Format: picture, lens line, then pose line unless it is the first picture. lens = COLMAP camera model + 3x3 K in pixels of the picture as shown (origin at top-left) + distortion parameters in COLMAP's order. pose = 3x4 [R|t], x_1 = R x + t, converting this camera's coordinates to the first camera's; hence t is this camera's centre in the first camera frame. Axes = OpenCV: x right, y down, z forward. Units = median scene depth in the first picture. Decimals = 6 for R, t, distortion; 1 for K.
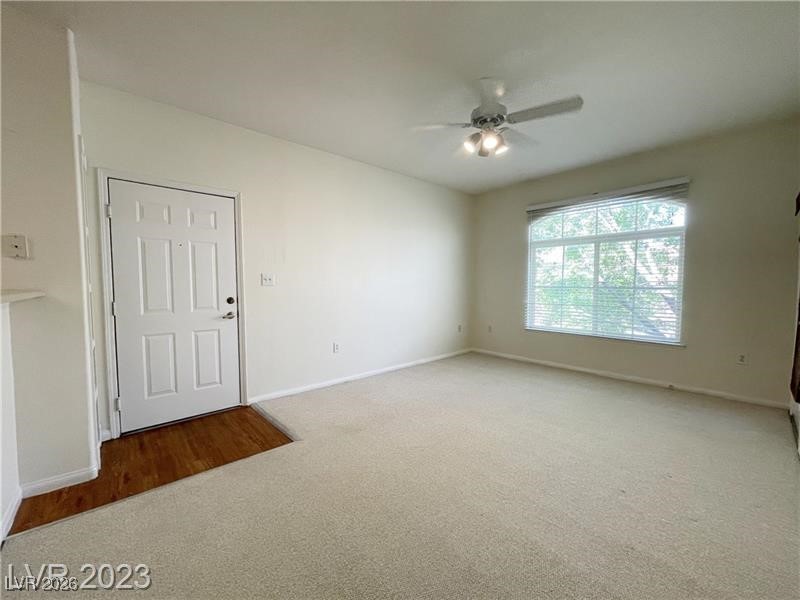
lens RADIAL K [[326.6, 0, 401.5], [0, 326.6, 301.8], [0, 0, 1]] dist [-0.005914, -0.000457]
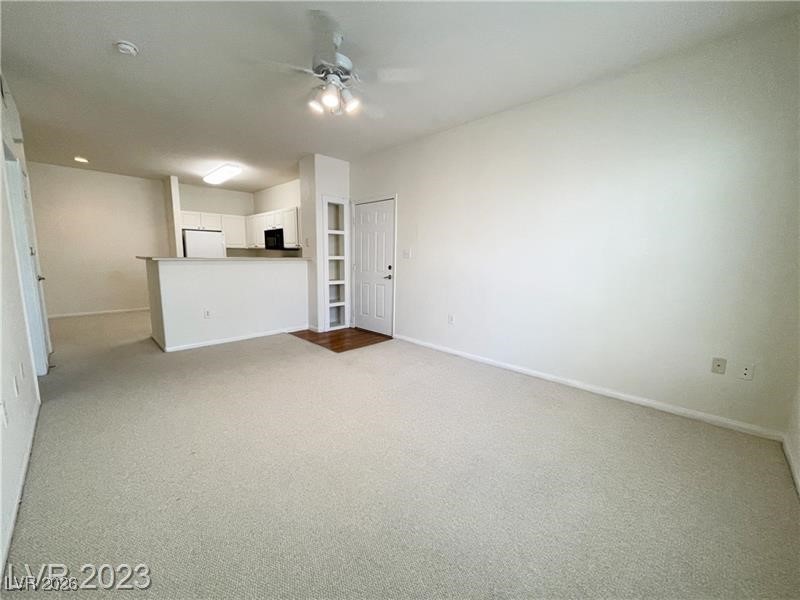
lens RADIAL K [[326.6, 0, 401.5], [0, 326.6, 301.8], [0, 0, 1]] dist [-0.005914, -0.000457]
pose [[0.047334, 0.136986, -0.989441, 0.728611], [-0.071302, 0.988488, 0.133443, -0.038457], [0.996331, 0.064232, 0.056557, 0.691840]]
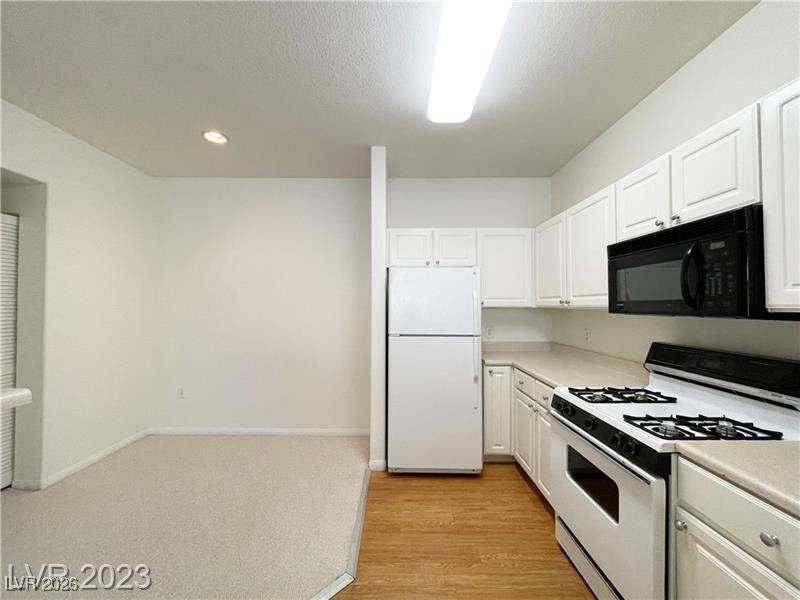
lens RADIAL K [[325.2, 0, 397.9], [0, 325.2, 302.0], [0, 0, 1]] dist [0.000424, -0.000153]
pose [[-0.678358, -0.007402, -0.734695, -0.416313], [-0.038593, 0.998928, 0.025570, -0.045341], [0.733718, 0.045700, -0.677916, 0.184281]]
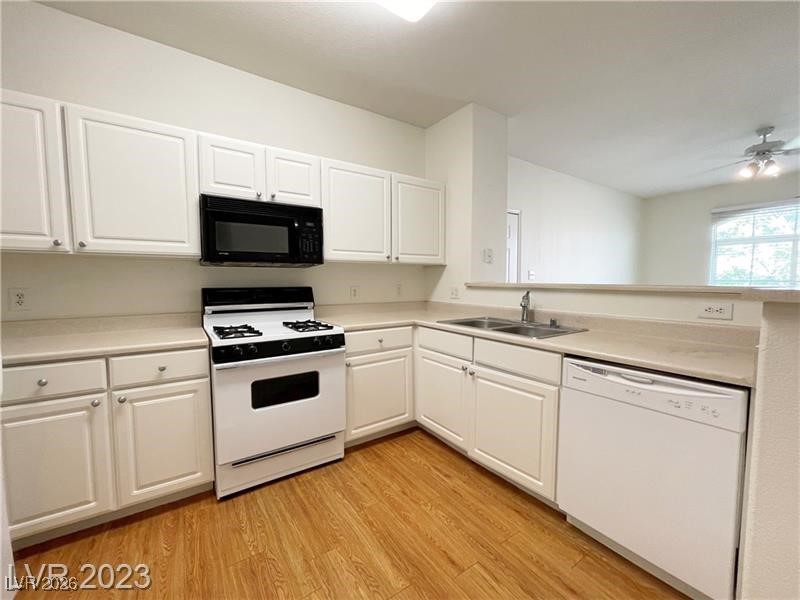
lens RADIAL K [[325.2, 0, 397.9], [0, 325.2, 302.0], [0, 0, 1]] dist [0.000424, -0.000153]
pose [[0.989357, 0.007151, -0.145334, -0.603152], [-0.004825, 0.999855, 0.016353, 0.018886], [0.145430, -0.015478, 0.989247, -0.319999]]
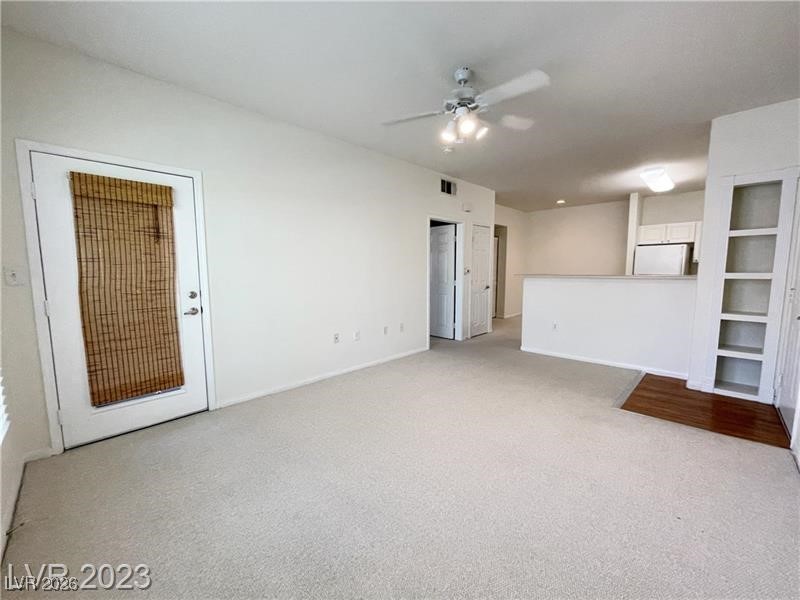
lens RADIAL K [[325.2, 0, 397.9], [0, 325.2, 302.0], [0, 0, 1]] dist [0.000424, -0.000153]
pose [[-0.998838, 0.010389, -0.047053, 0.282656], [0.002857, 0.987531, 0.157399, -0.080635], [0.048102, 0.157082, -0.986413, 1.191960]]
